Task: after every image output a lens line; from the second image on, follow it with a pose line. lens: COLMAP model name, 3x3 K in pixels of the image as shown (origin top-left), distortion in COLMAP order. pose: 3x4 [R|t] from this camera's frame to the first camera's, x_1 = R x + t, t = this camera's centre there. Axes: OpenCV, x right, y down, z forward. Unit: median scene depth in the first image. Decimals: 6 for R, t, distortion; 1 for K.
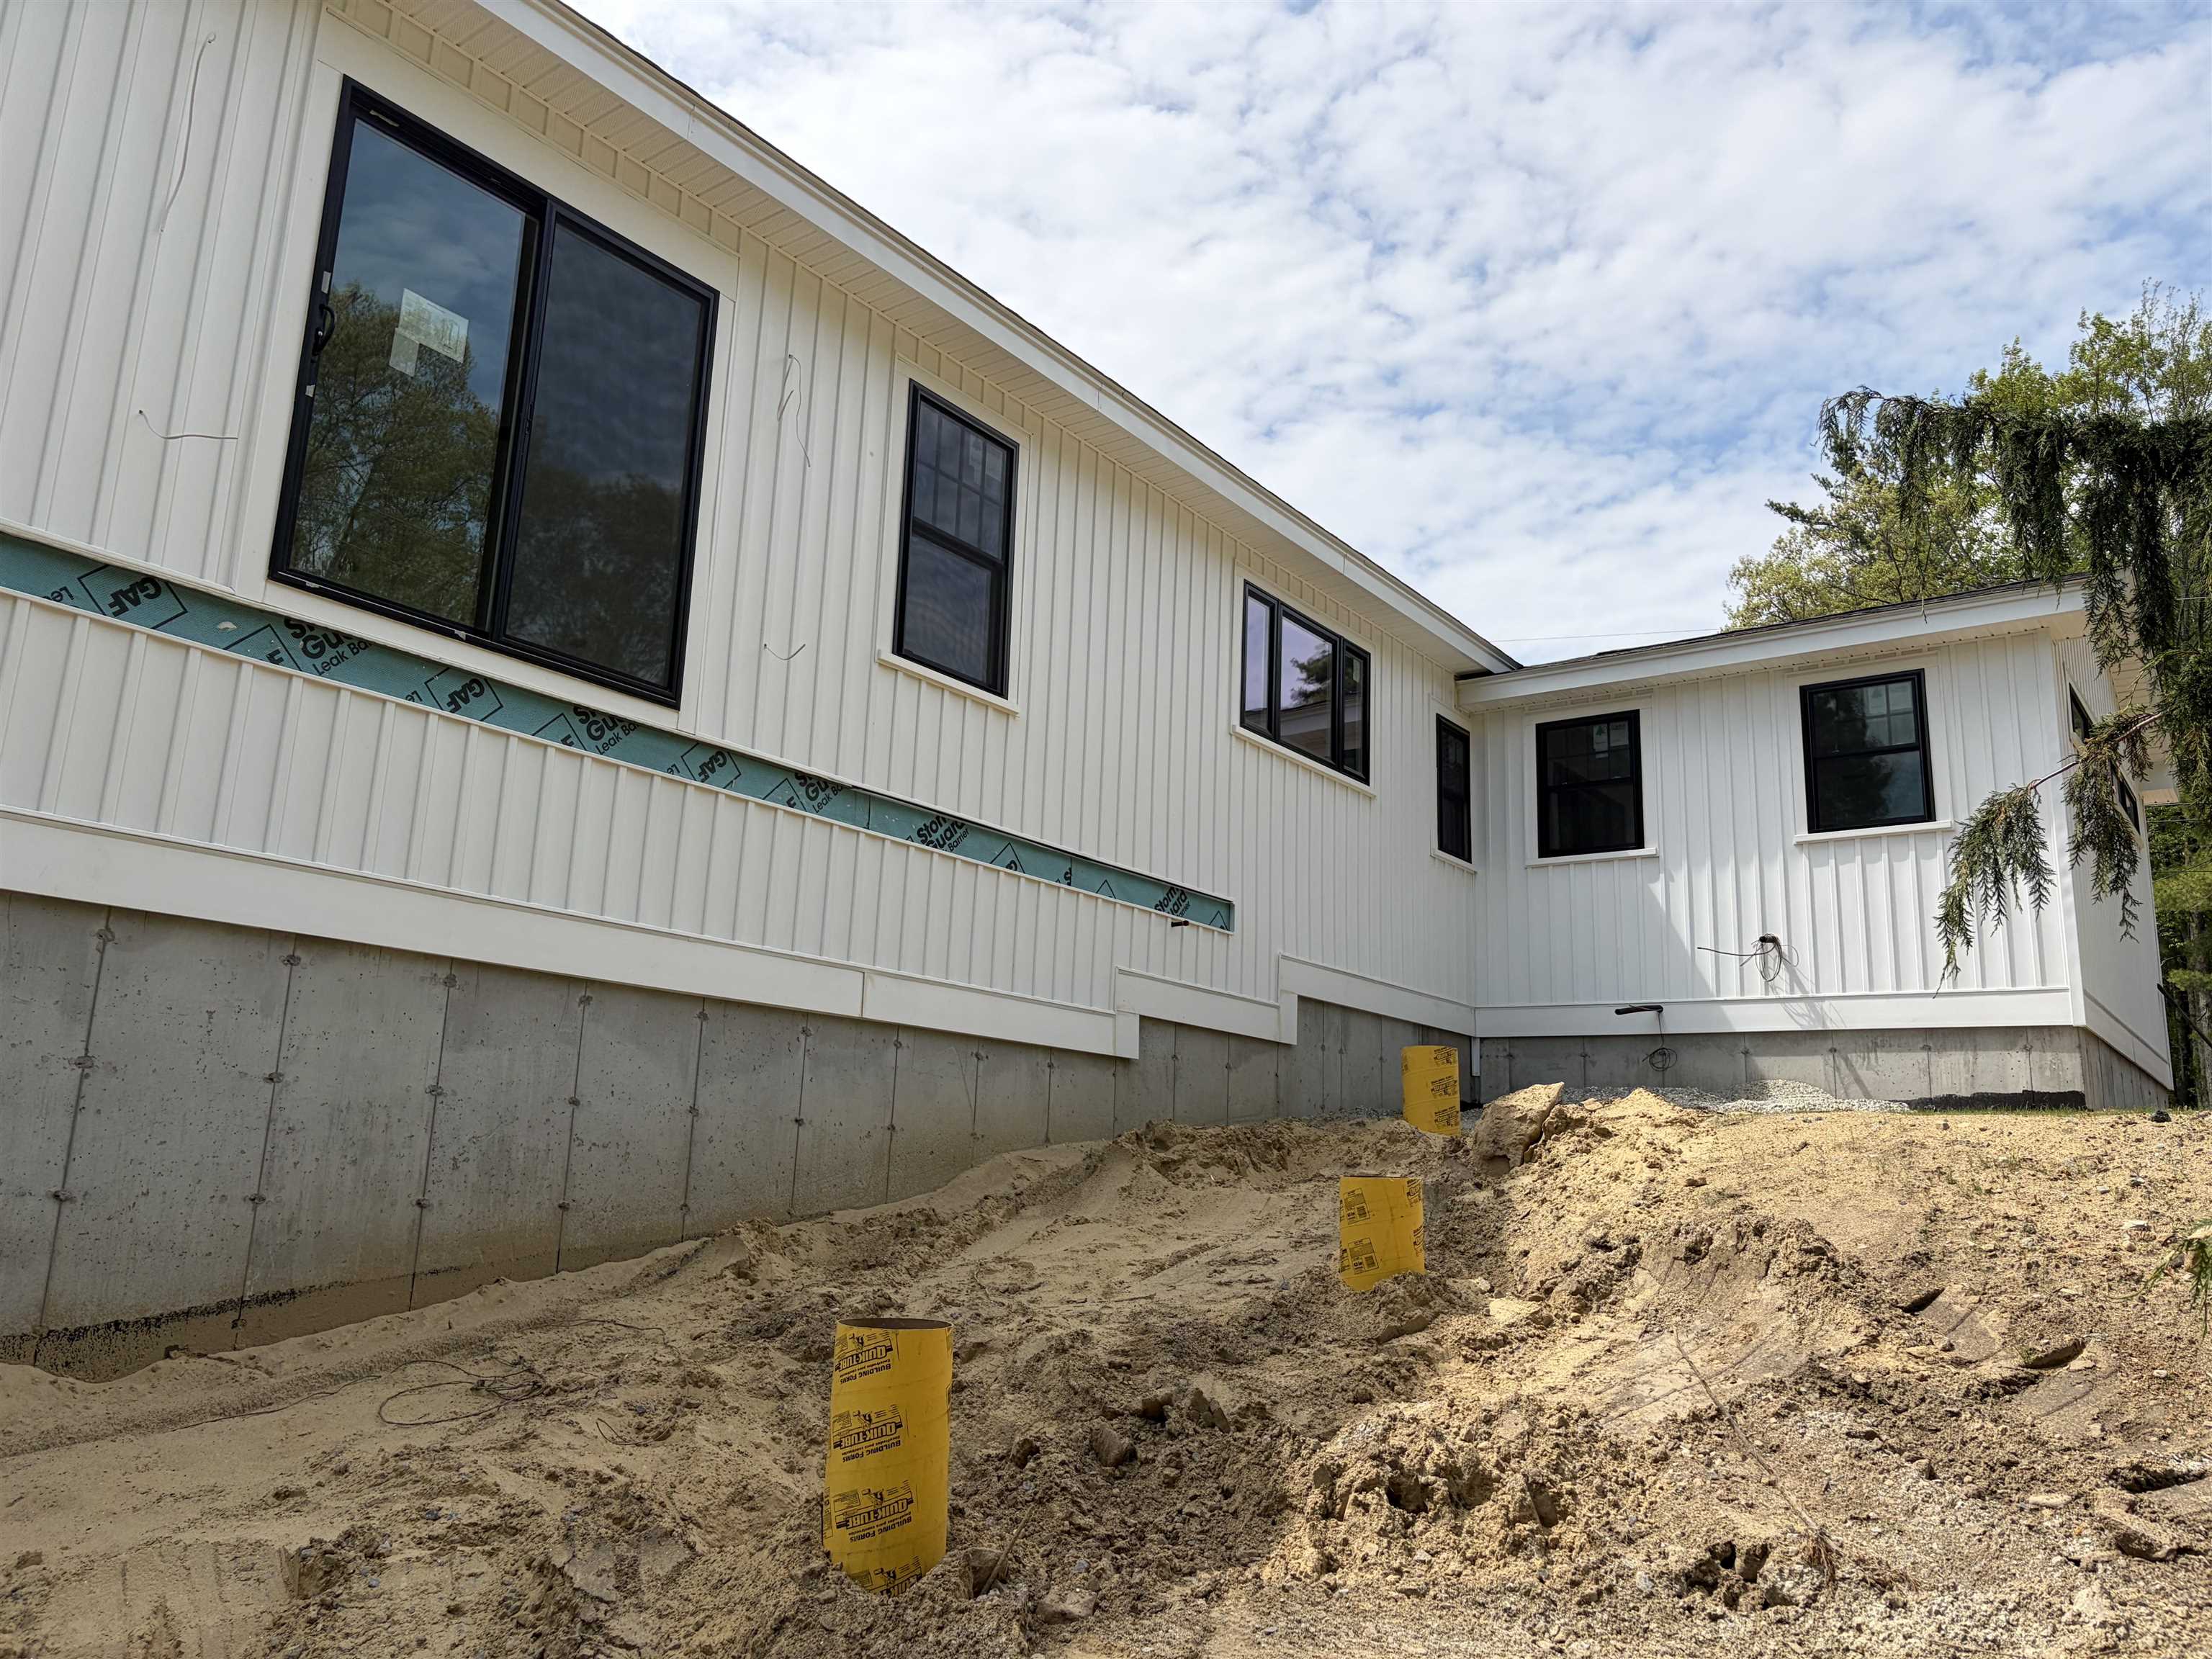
lens RADIAL K [[1717.9, 0, 1106.0], [0, 1717.9, 829.5], [0, 0, 1]] dist [0.006719, -0.001821]
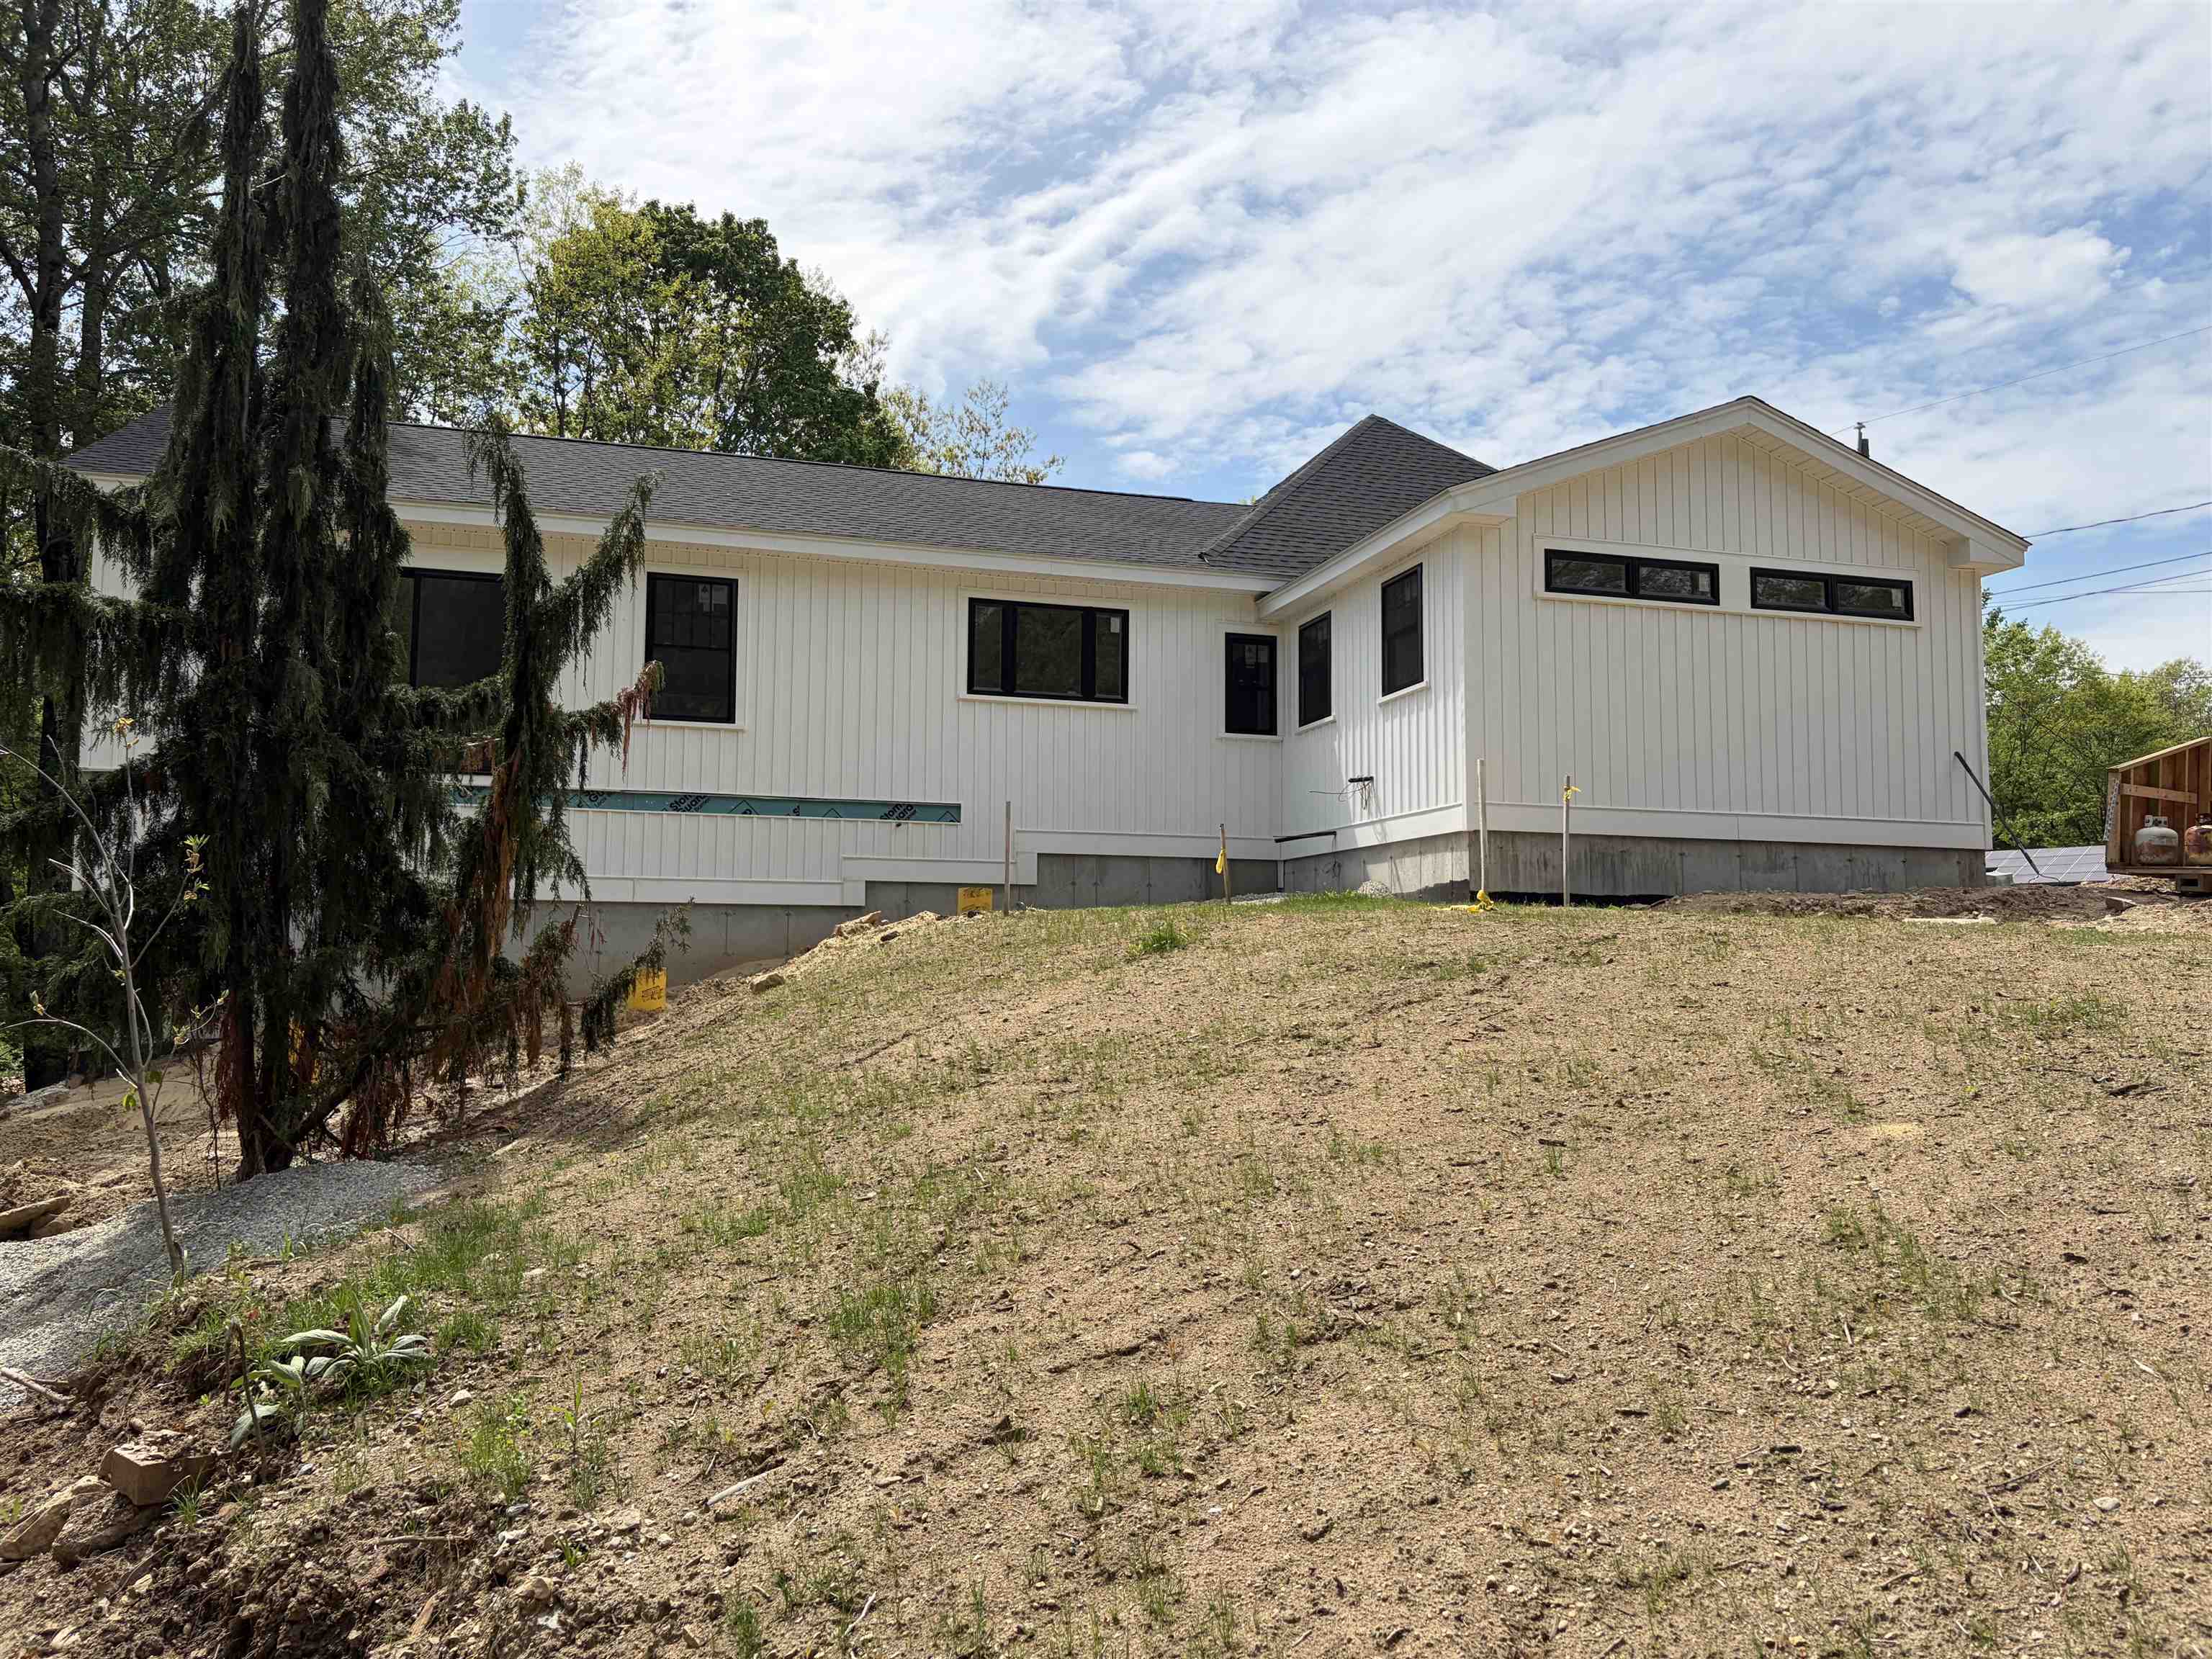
lens RADIAL K [[1717.9, 0, 1106.0], [0, 1717.9, 829.5], [0, 0, 1]] dist [0.006719, -0.001821]
pose [[0.797337, -0.089457, -0.596868, 1.368696], [0.152245, 0.986784, 0.055483, -0.004646], [0.584017, -0.135109, 0.800419, -0.273814]]
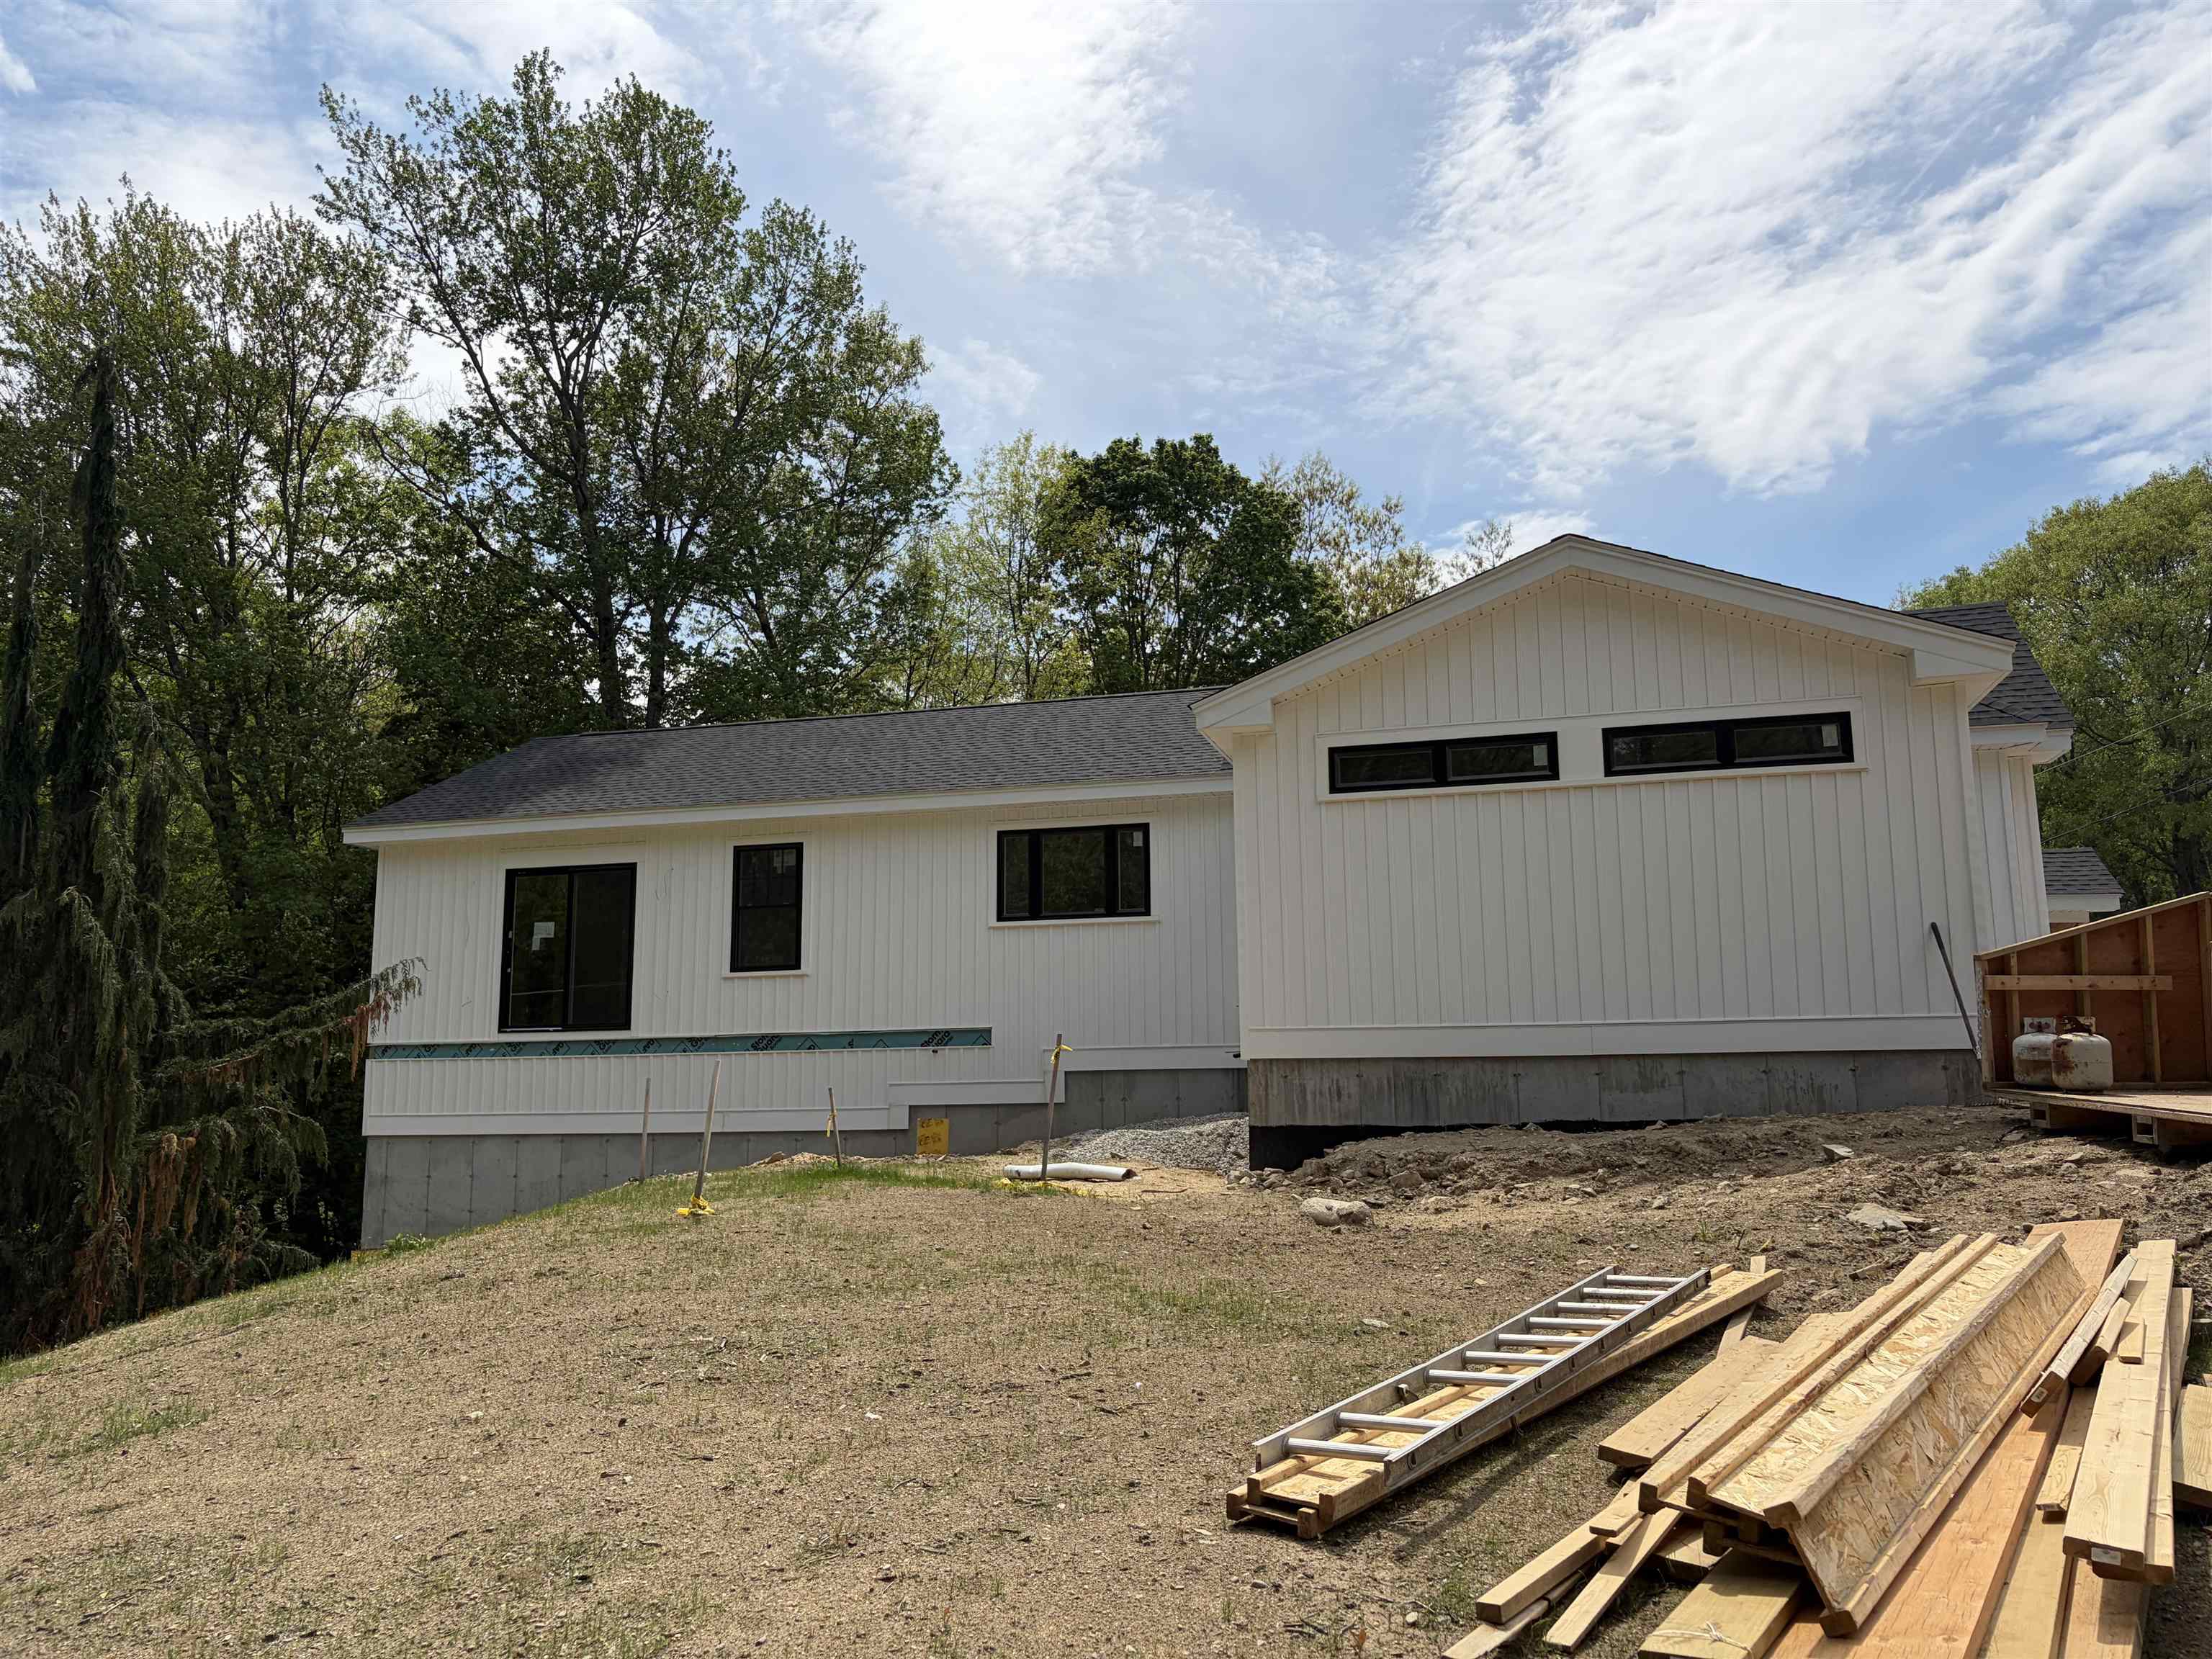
lens RADIAL K [[1797.8, 0, 1103.5], [0, 1797.8, 739.9], [0, 0, 1]] dist [0.162848, -0.179428]
pose [[0.330741, -0.232545, -0.914622, 2.191389], [0.224128, 0.960792, -0.163236, 0.101480], [0.916721, -0.151003, 0.369893, 0.557272]]
